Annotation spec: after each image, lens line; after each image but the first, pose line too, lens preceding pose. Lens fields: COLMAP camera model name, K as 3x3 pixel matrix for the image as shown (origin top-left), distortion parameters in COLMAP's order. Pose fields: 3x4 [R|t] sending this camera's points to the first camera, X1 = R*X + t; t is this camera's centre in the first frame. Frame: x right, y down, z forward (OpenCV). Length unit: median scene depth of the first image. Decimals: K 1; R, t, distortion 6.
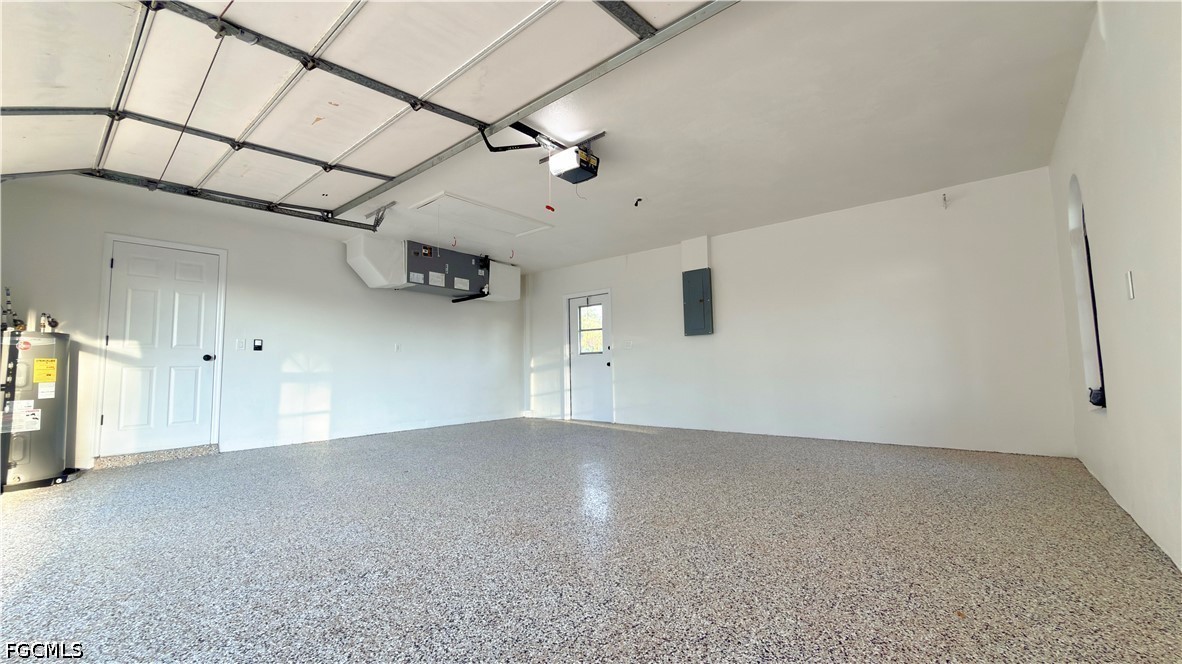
lens RADIAL K [[471.7, 0, 592.6], [0, 471.7, 328.1], [0, 0, 1]] dist [0.002951, 0.000092]
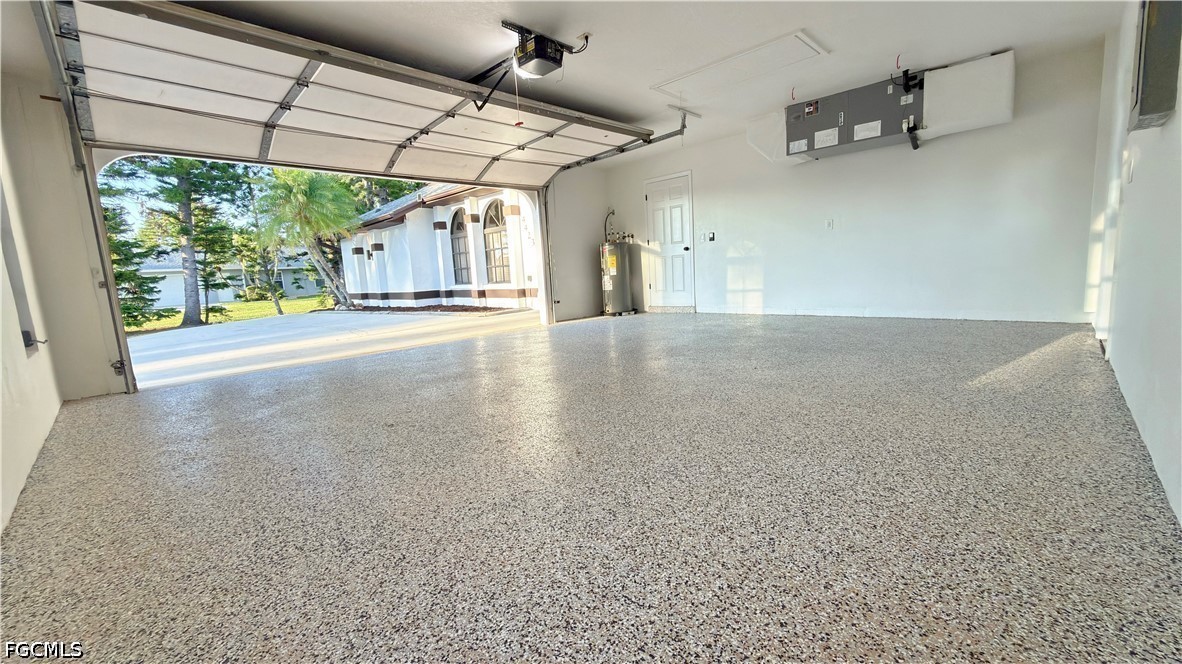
lens RADIAL K [[471.7, 0, 591.7], [0, 471.7, 331.3], [0, 0, 1]] dist [0.002951, 0.000092]
pose [[-0.081865, 0.154572, -0.984584, 0.647329], [0.146010, 0.979101, 0.141571, 0.056181], [0.985890, -0.132170, -0.102723, 0.736153]]
